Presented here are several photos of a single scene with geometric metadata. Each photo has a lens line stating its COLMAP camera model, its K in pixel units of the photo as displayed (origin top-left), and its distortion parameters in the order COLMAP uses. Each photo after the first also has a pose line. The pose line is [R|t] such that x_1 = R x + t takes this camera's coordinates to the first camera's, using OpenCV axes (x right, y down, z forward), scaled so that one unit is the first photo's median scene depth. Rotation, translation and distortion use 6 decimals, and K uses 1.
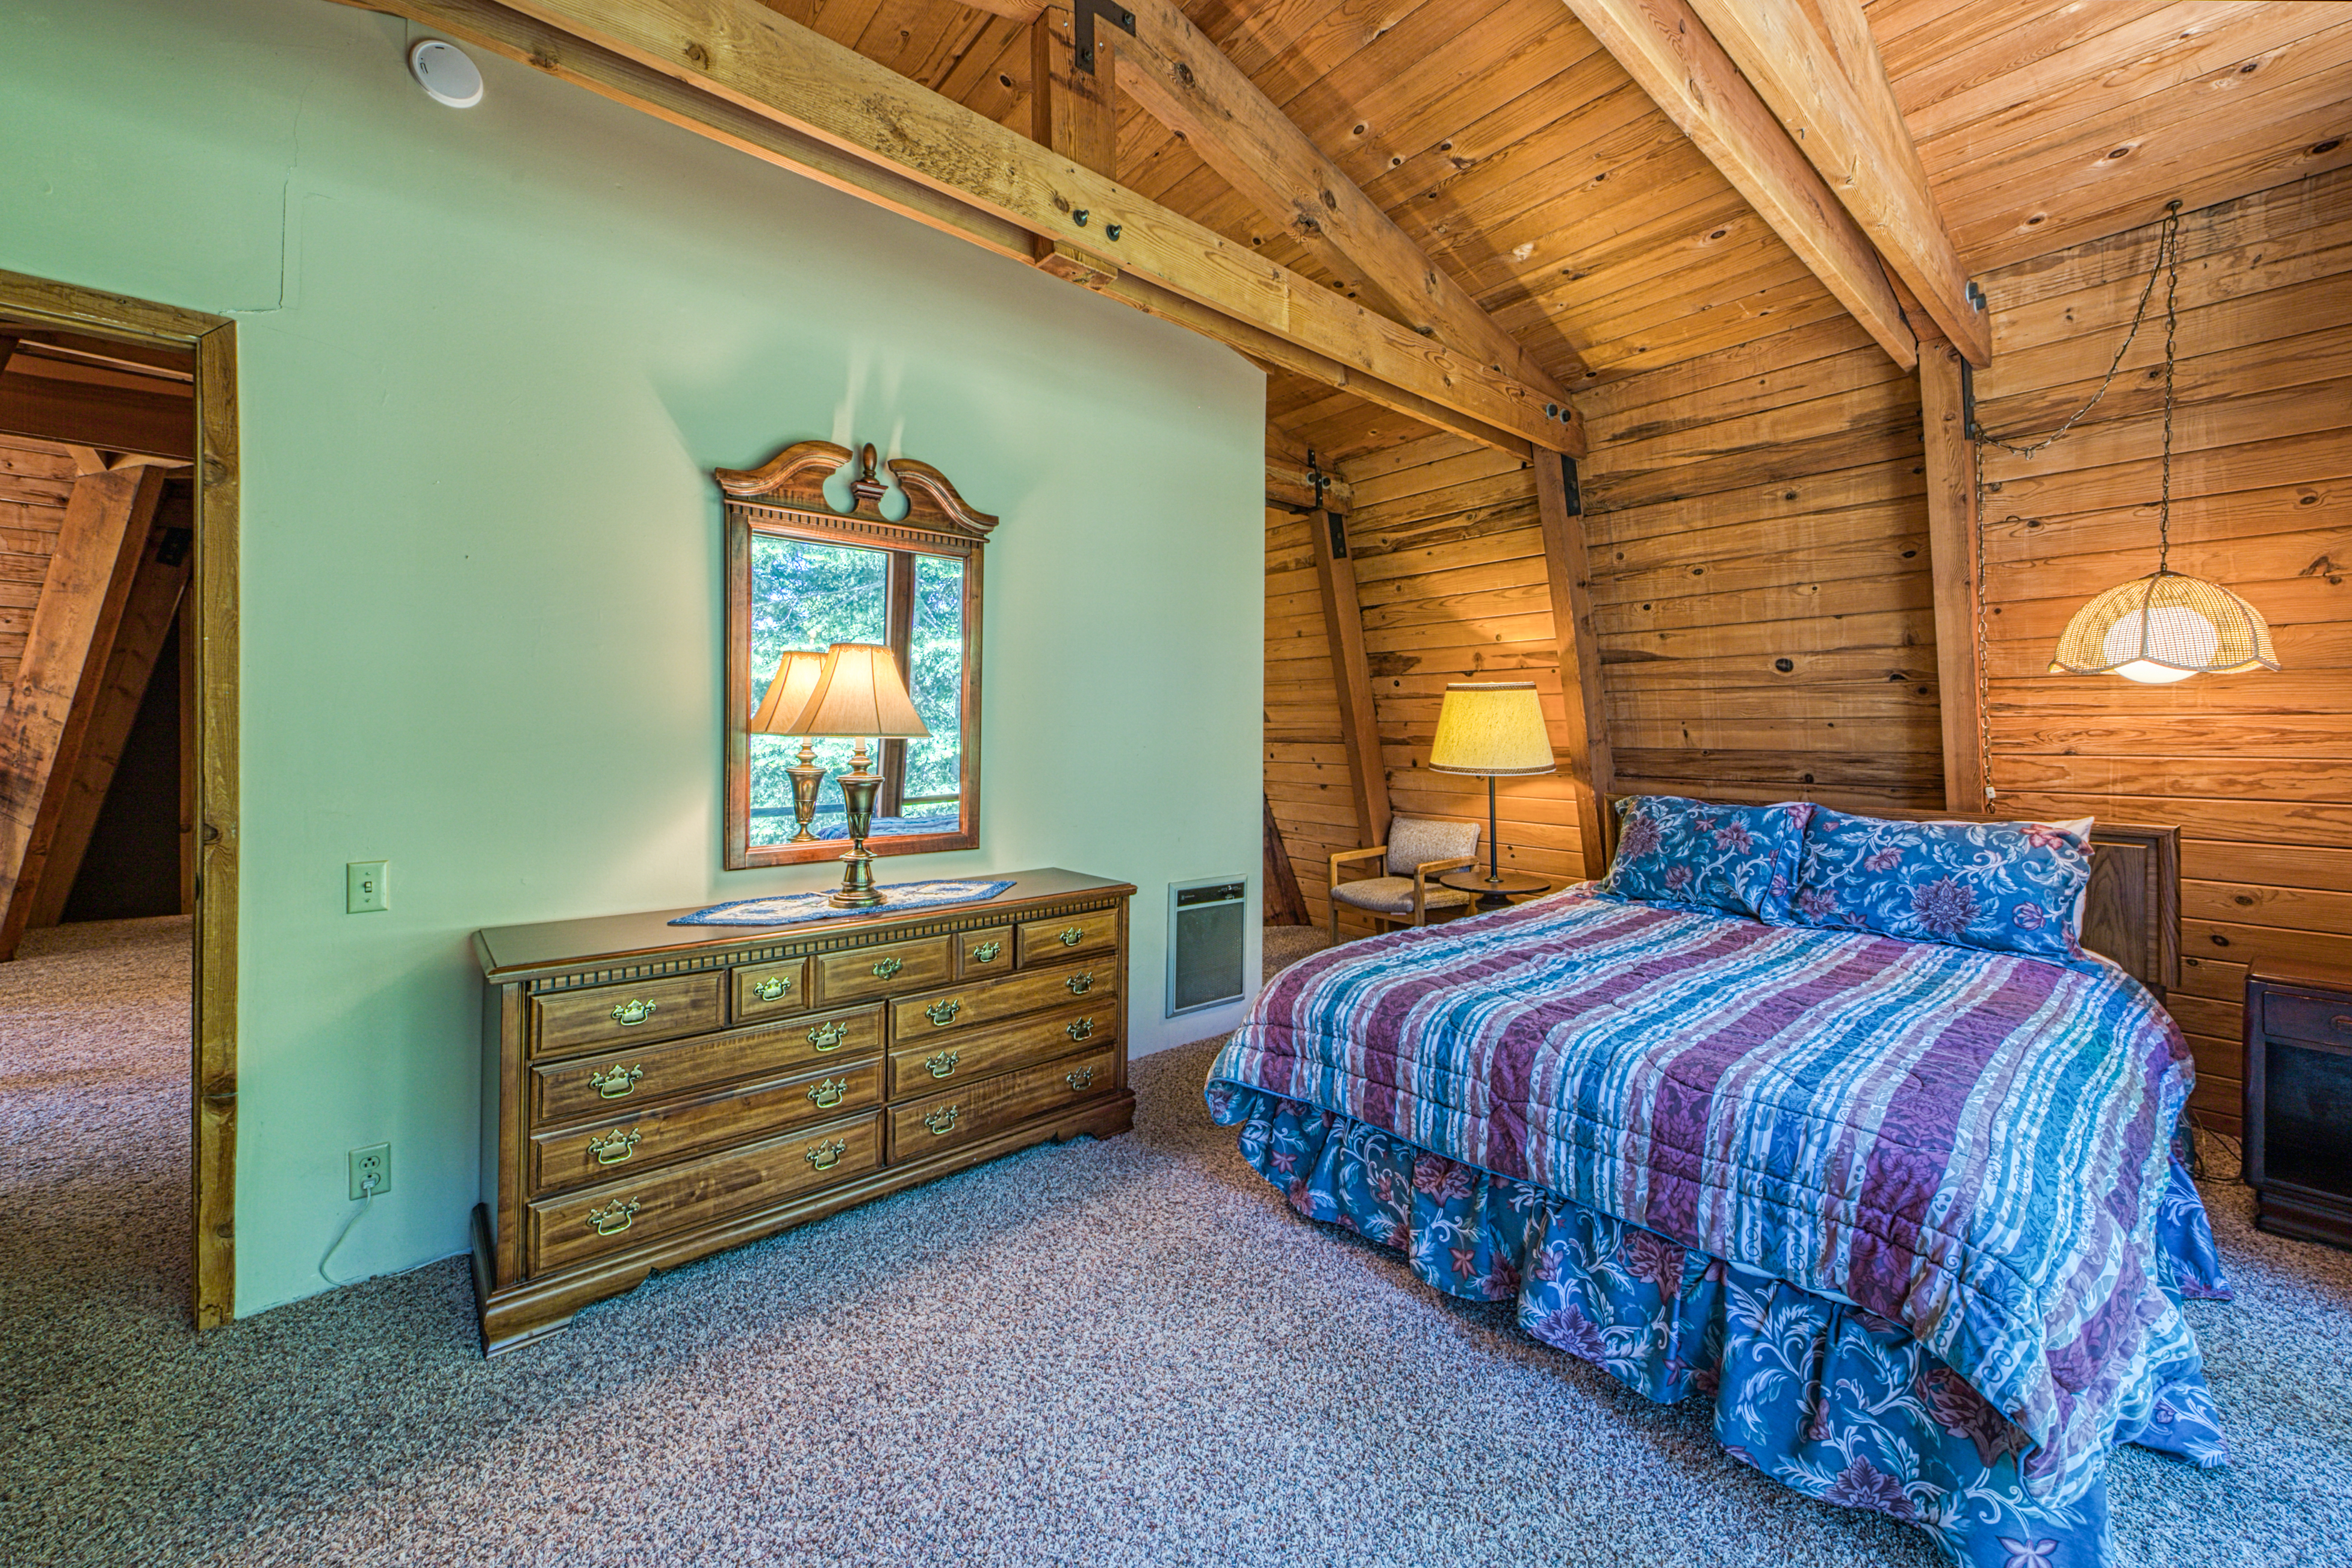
lens RADIAL K [[891.9, 0, 1177.2], [0, 891.9, 728.6], [0, 0, 1]] dist [0.000994, -0.000031]
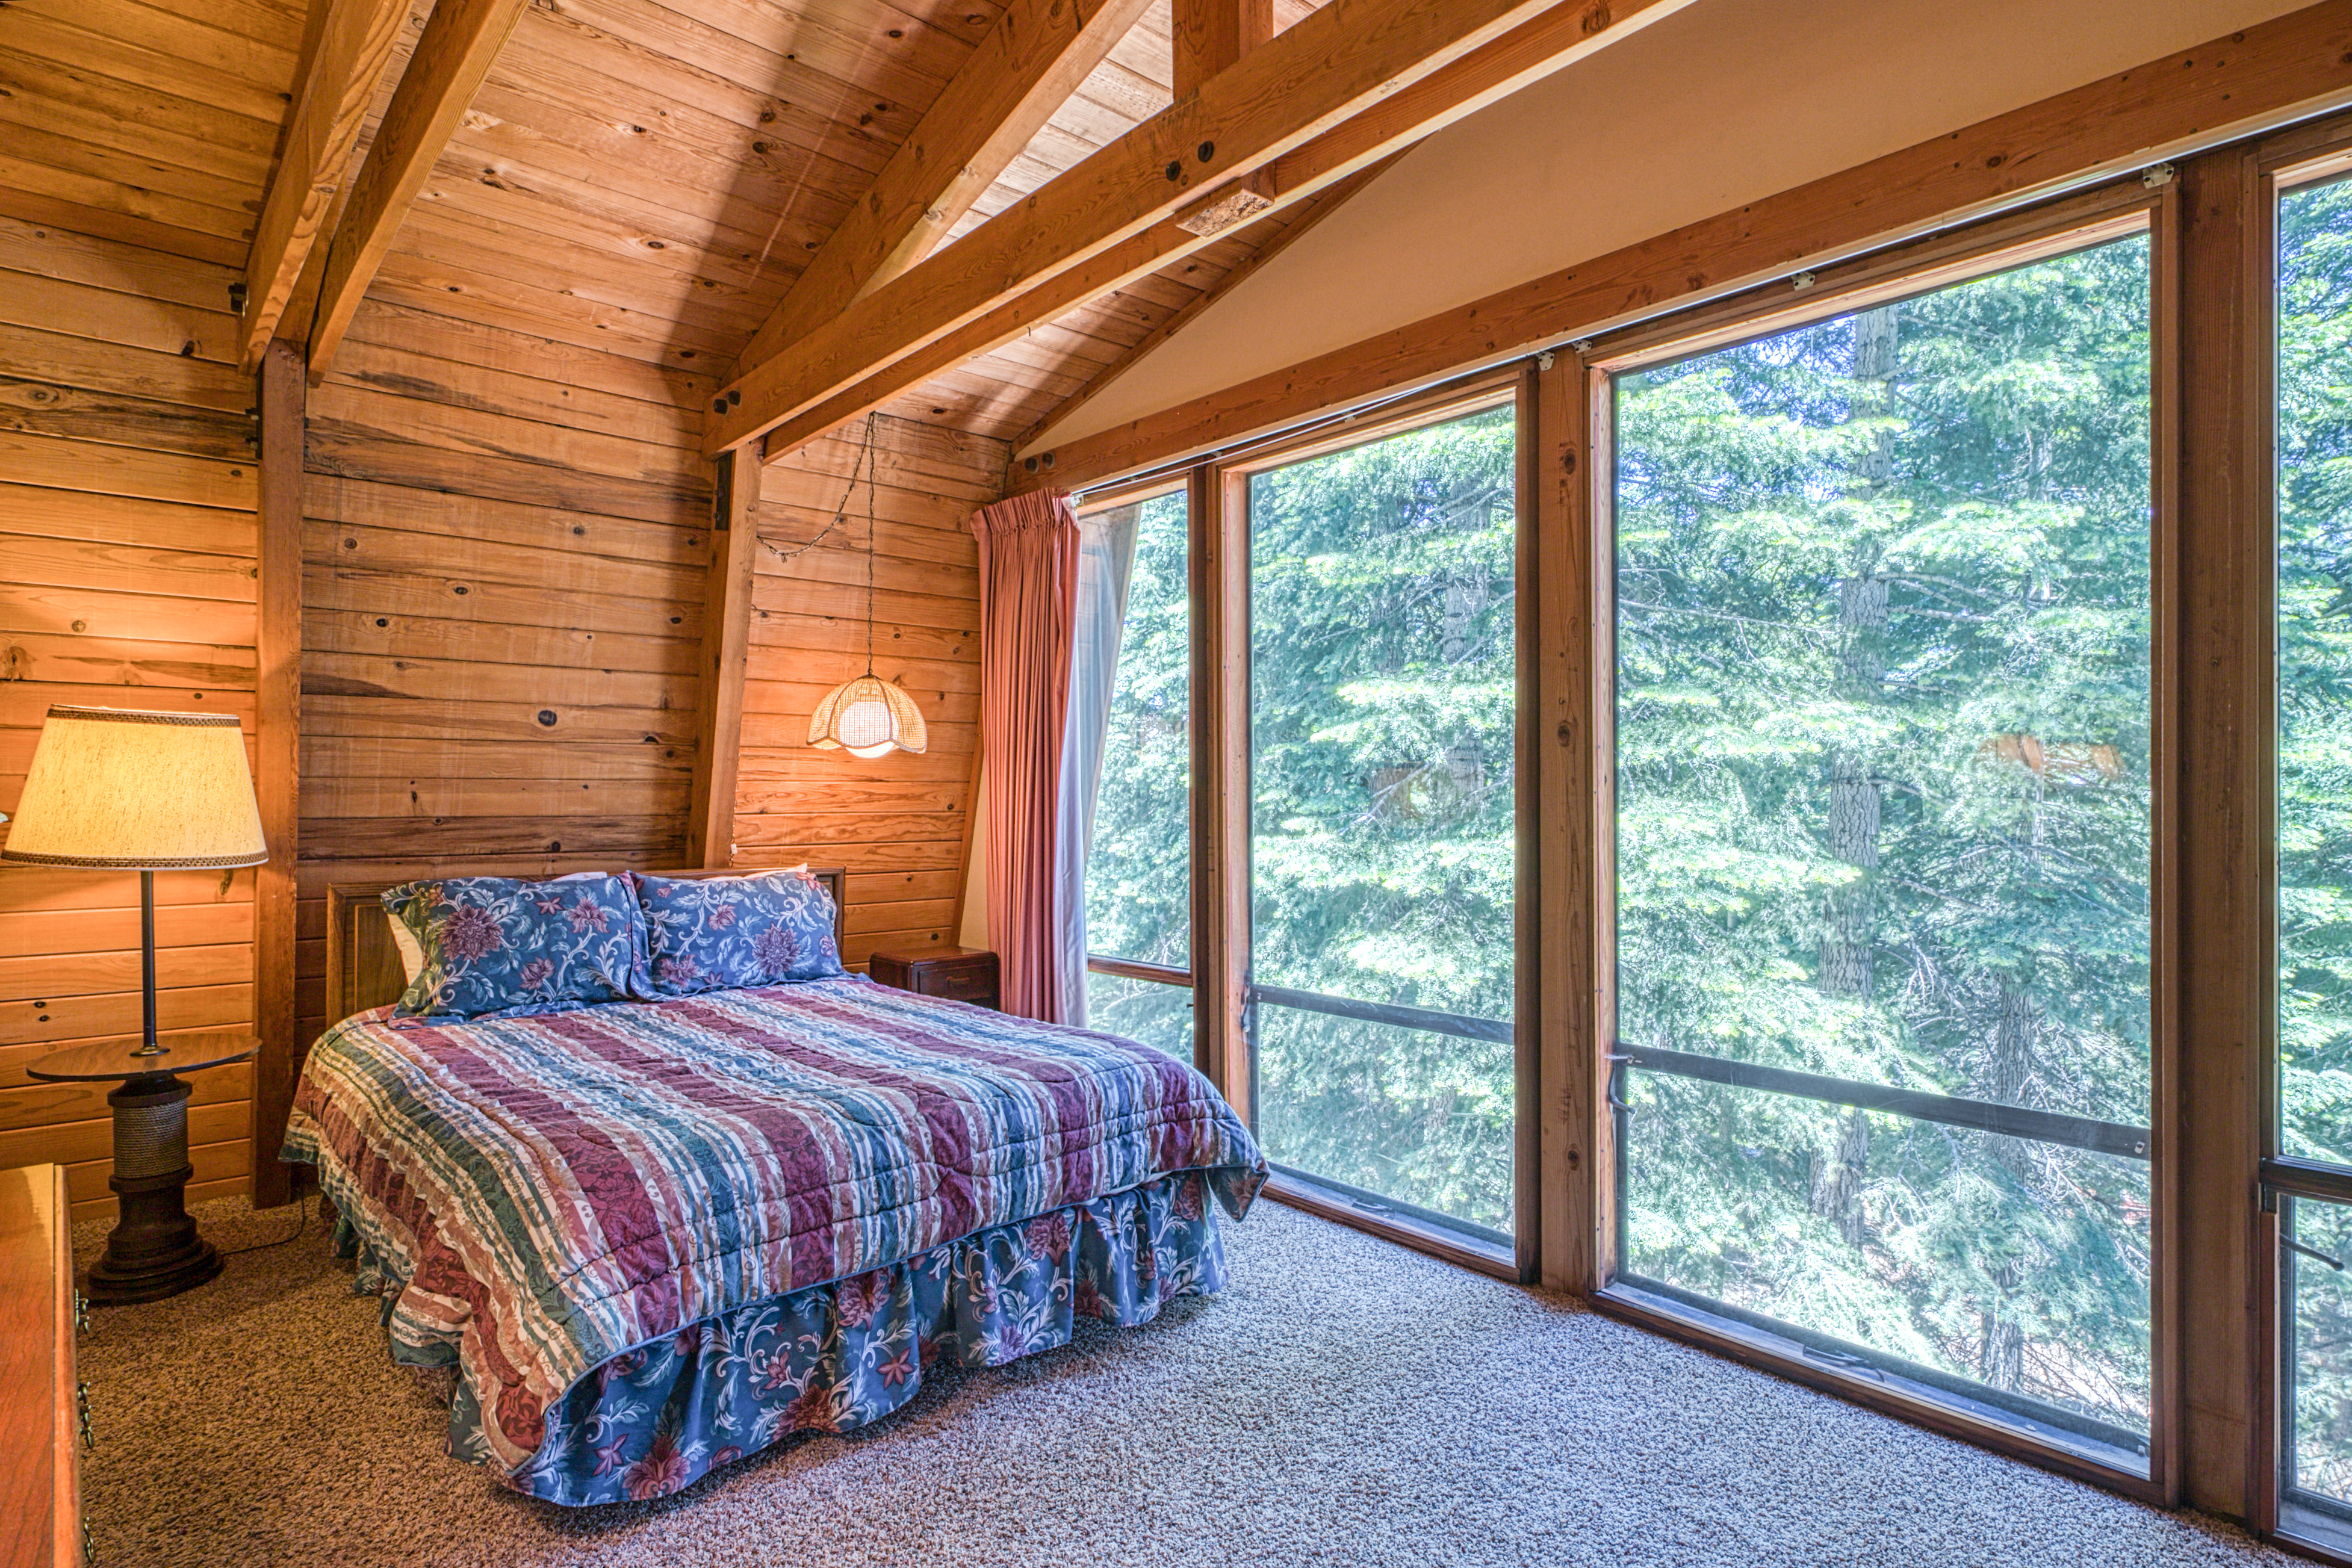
lens RADIAL K [[1238.3, 0, 1176.0], [0, 1238.3, 784.0], [0, 0, 1]] dist [0.003319, 0.000092]
pose [[-0.026390, 0.005010, 0.999639, -0.601117], [-0.005775, 0.999970, -0.005164, -0.003971], [-0.999635, -0.005909, -0.026360, 0.458564]]
